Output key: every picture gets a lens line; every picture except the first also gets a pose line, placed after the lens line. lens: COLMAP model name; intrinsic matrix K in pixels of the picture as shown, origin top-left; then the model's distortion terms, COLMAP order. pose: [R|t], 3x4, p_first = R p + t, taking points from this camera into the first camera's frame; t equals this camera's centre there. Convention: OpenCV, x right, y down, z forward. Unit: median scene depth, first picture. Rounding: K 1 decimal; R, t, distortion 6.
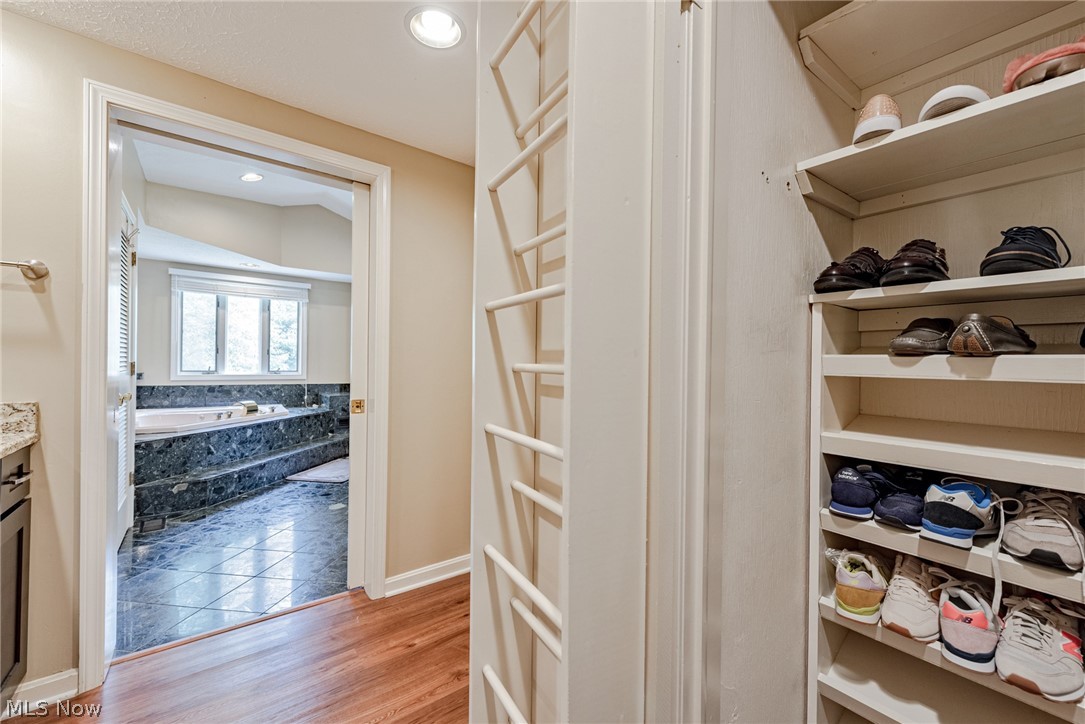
lens RADIAL K [[431.6, 0, 540.9], [0, 431.6, 359.6], [0, 0, 1]] dist [0.014691, -0.004419]
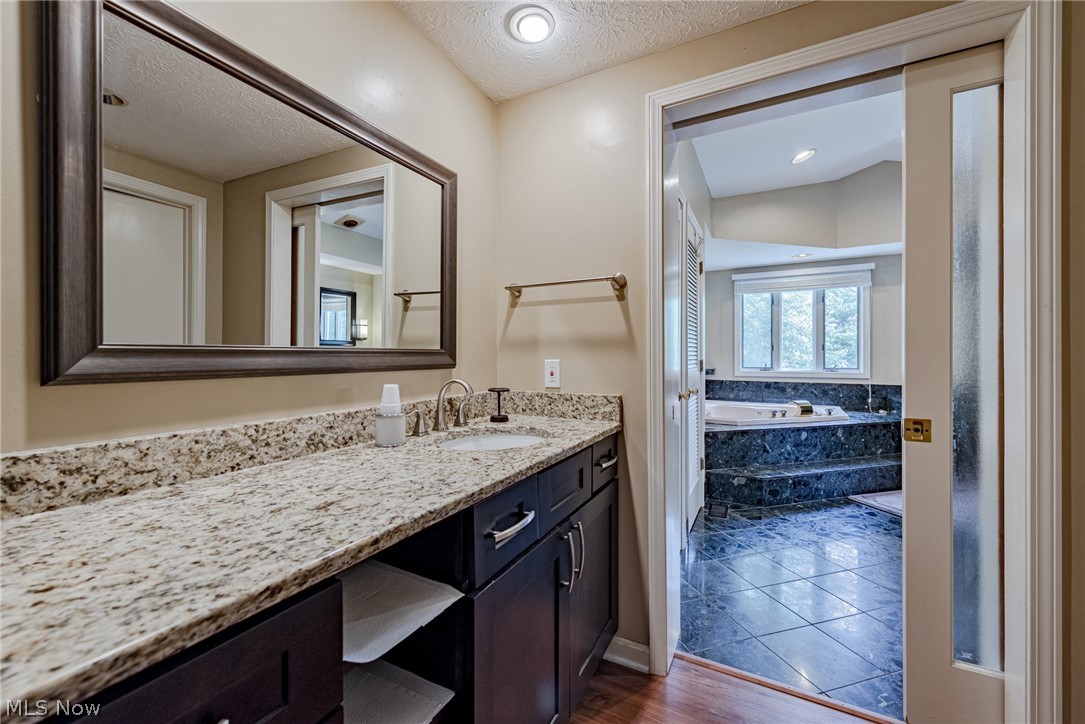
lens RADIAL K [[431.6, 0, 540.9], [0, 431.6, 359.6], [0, 0, 1]] dist [0.014691, -0.004419]
pose [[0.418782, -0.007179, -0.908059, -0.074992], [0.015051, 0.999886, -0.000963, 0.000031], [0.907962, -0.013264, 0.418842, 0.120470]]
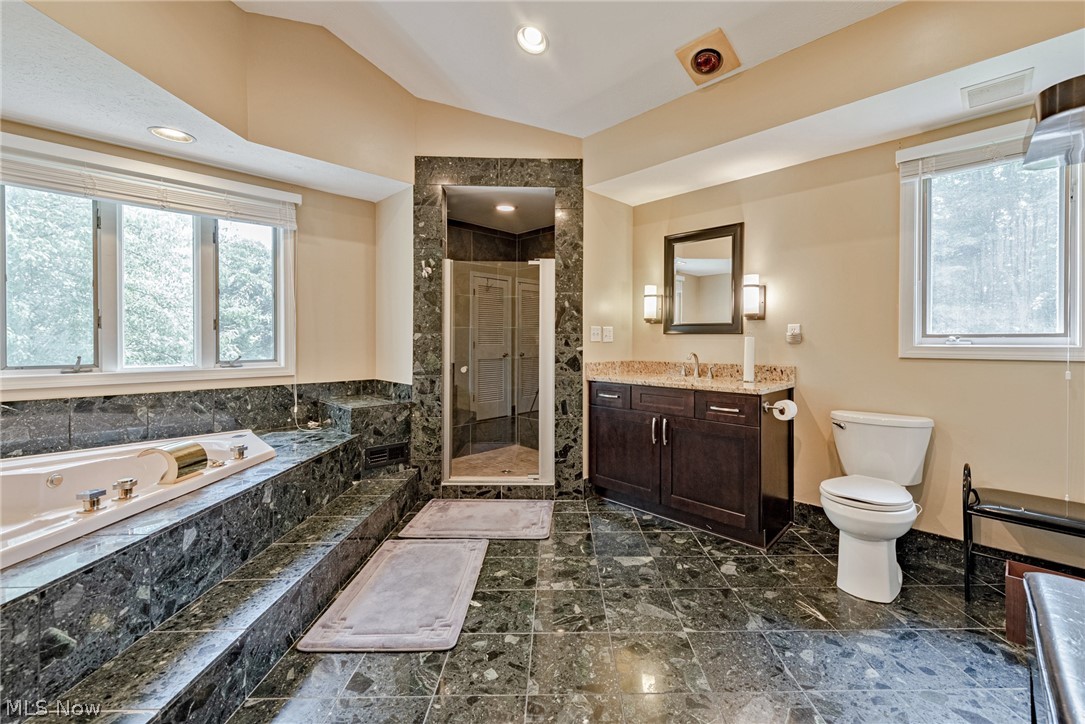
lens RADIAL K [[439.7, 0, 569.4], [0, 439.7, 340.8], [0, 0, 1]] dist [0.013012, -0.004389]
pose [[0.988320, -0.012164, 0.151905, -0.437499], [0.010281, 0.999860, 0.013176, -0.001175], [-0.152044, -0.011460, 0.988307, 0.623590]]
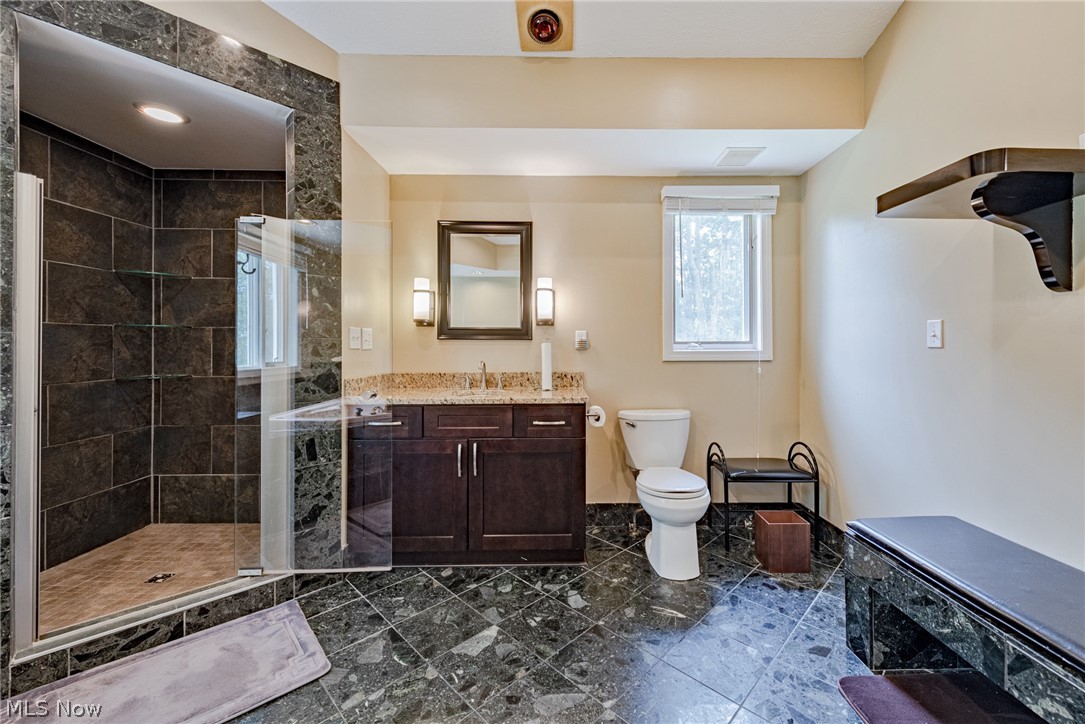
lens RADIAL K [[432.4, 0, 545.4], [0, 432.4, 344.6], [0, 0, 1]] dist [0.015461, -0.004626]
pose [[0.598033, -0.011092, 0.801395, -0.632850], [0.000770, 0.999912, 0.013265, -0.001649], [-0.801471, -0.007316, 0.597989, 0.993747]]
